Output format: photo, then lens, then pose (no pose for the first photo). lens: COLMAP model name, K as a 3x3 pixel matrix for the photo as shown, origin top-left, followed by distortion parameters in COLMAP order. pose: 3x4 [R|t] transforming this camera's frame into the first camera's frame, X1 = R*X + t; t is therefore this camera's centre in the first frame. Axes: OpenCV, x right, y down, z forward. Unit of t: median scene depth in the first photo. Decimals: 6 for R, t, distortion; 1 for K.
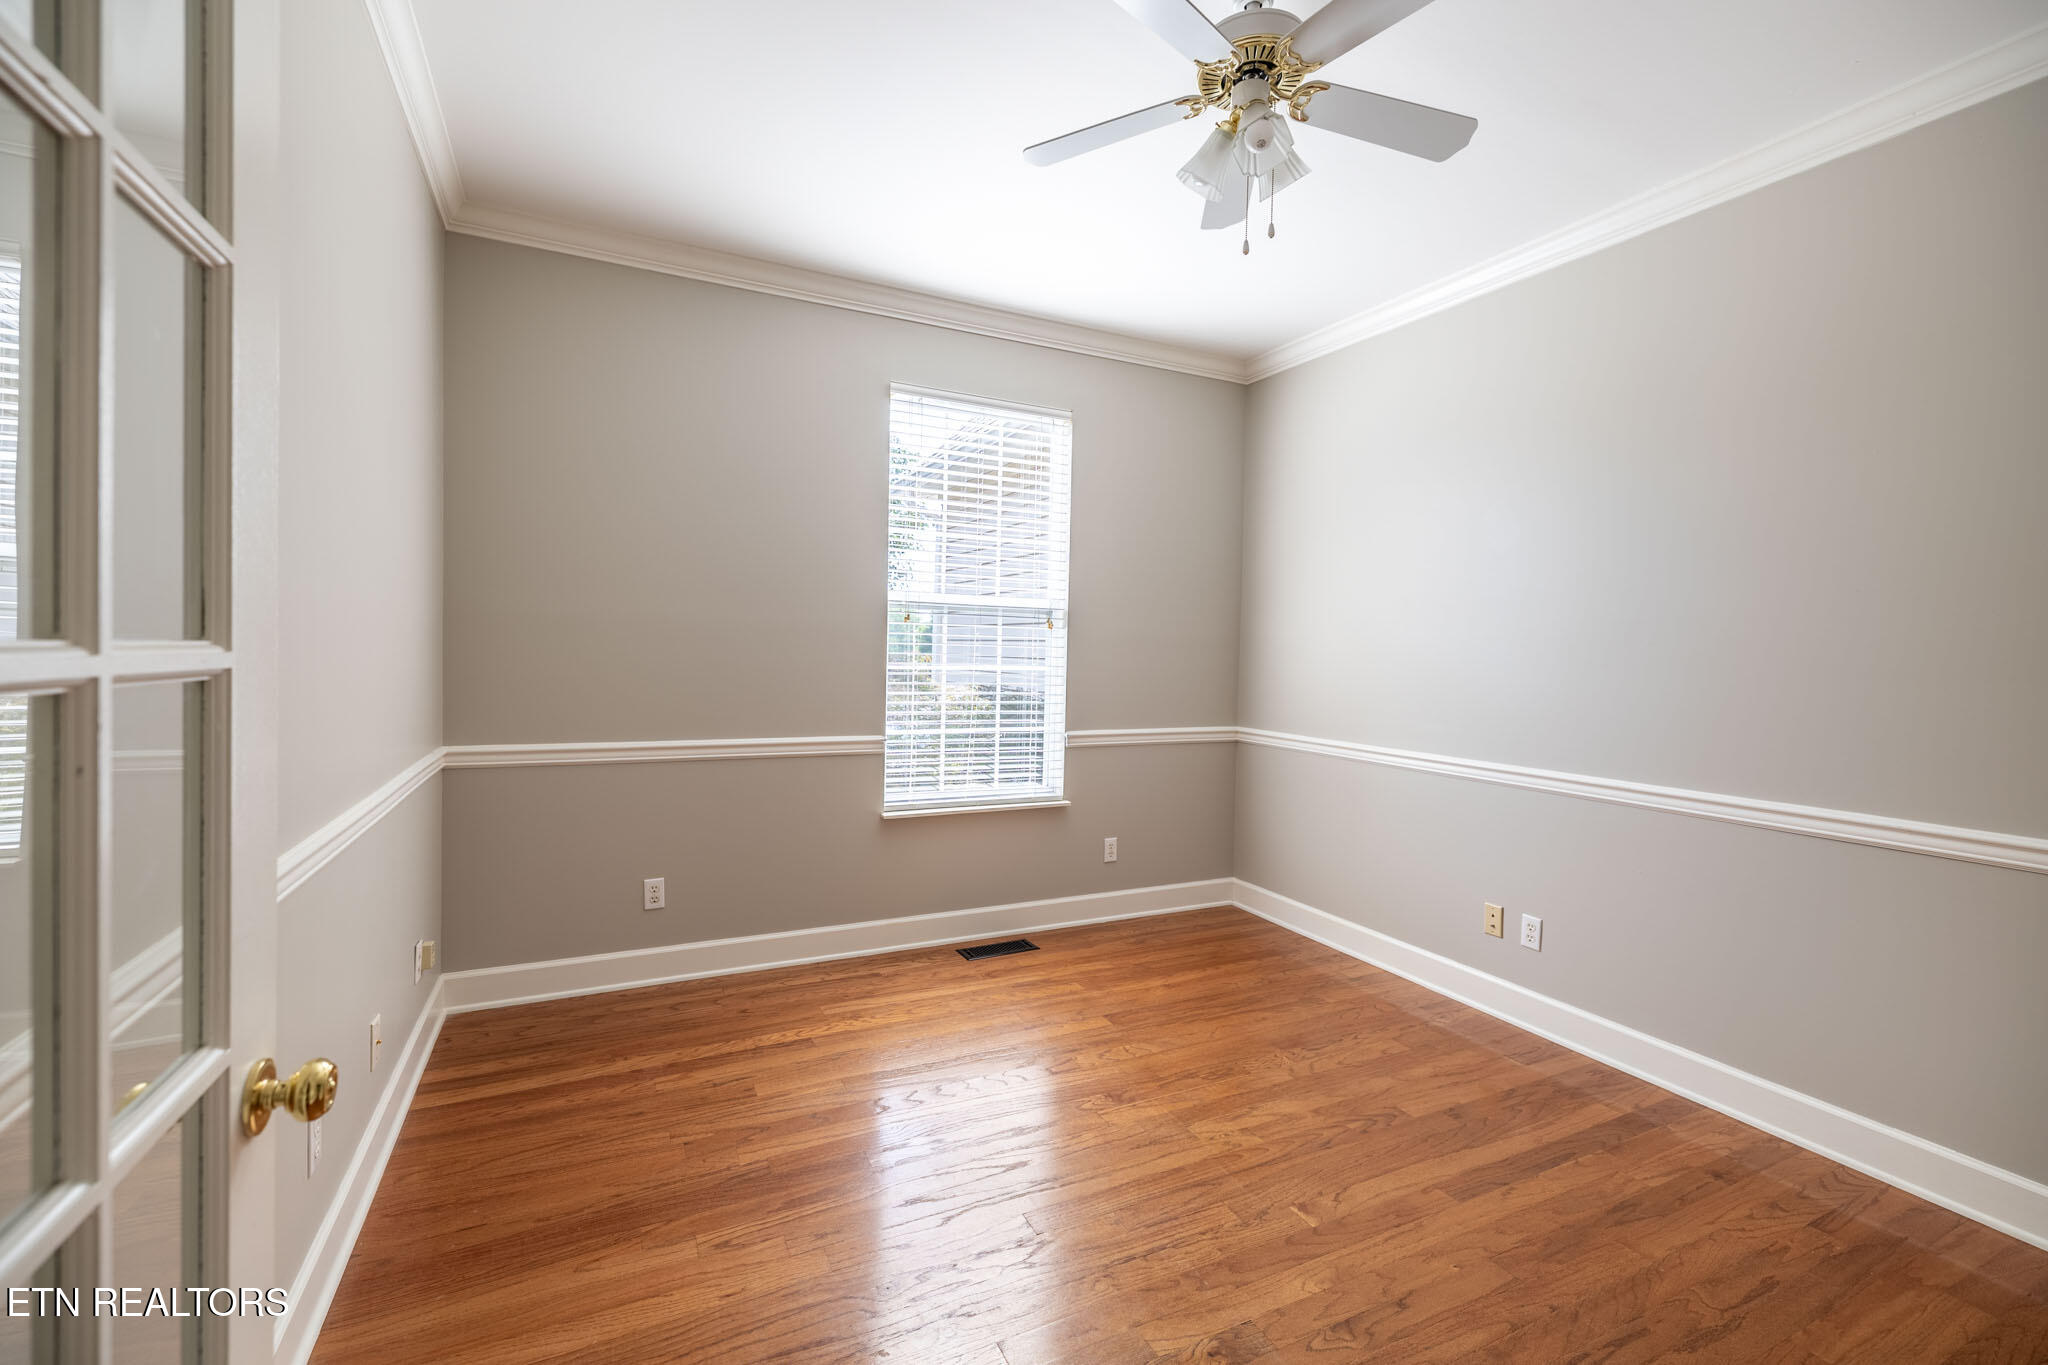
lens RADIAL K [[853.7, 0, 1020.5], [0, 853.7, 666.9], [0, 0, 1]] dist [0.001286, 0.000110]
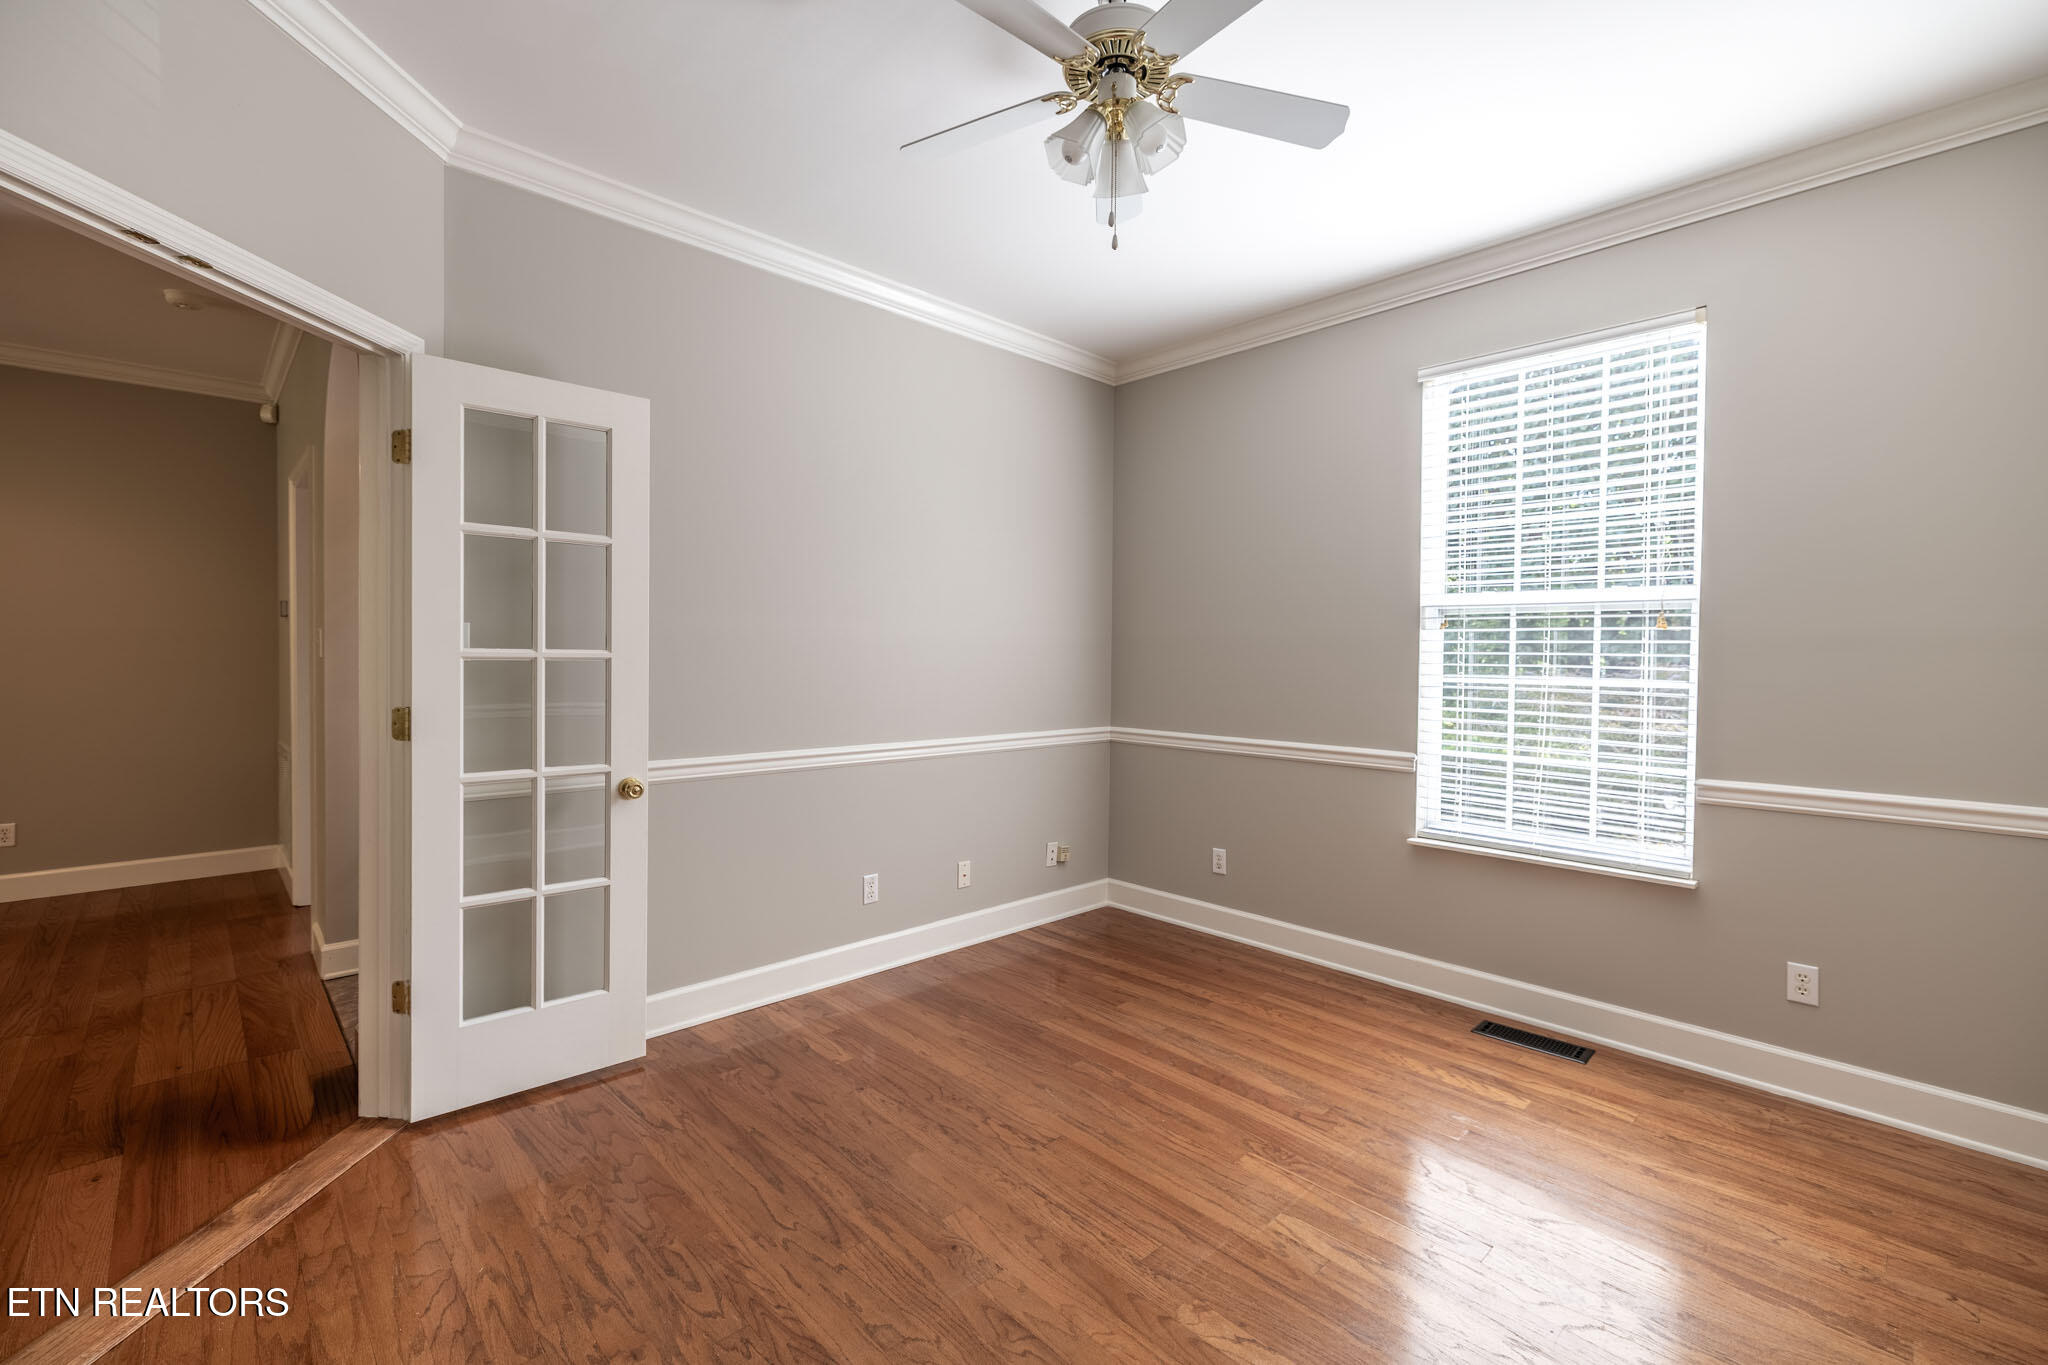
lens RADIAL K [[872.7, 0, 1018.1], [0, 872.7, 667.9], [0, 0, 1]] dist [0.000176, 0.000056]
pose [[0.294761, -0.006113, -0.955551, 0.637636], [-0.019425, 0.999735, -0.012388, 0.008067], [0.955374, 0.022213, 0.294564, 0.322985]]
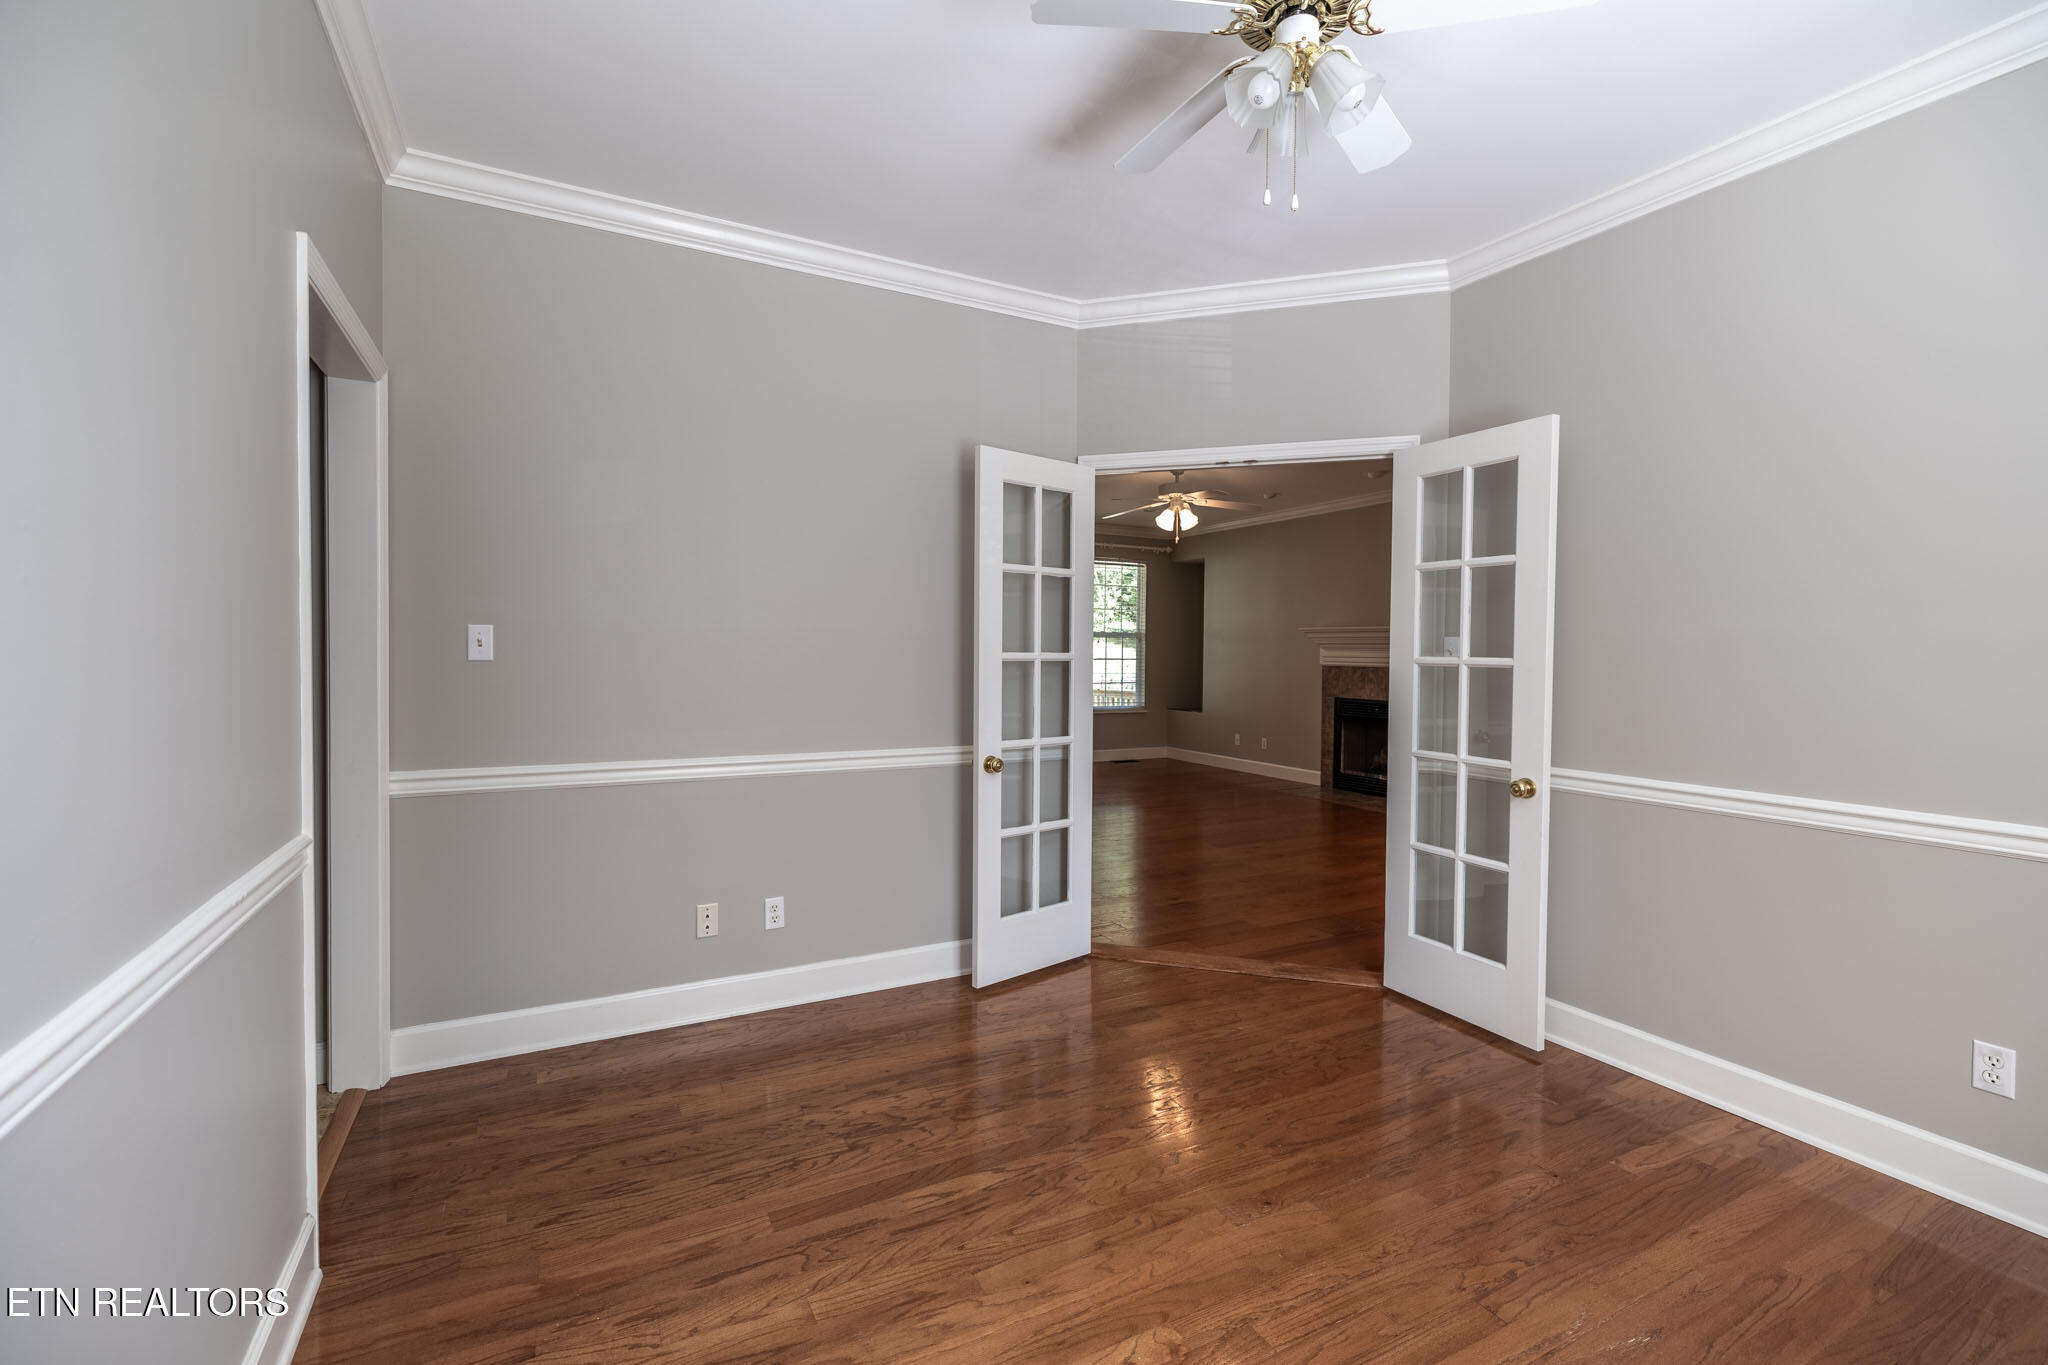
lens RADIAL K [[872.7, 0, 1018.1], [0, 872.7, 667.9], [0, 0, 1]] dist [0.000176, 0.000056]
pose [[-0.998956, -0.034524, -0.029917, 0.301002], [-0.035563, 0.998757, 0.034933, -0.012364], [0.028673, 0.035960, -0.998942, 1.027303]]
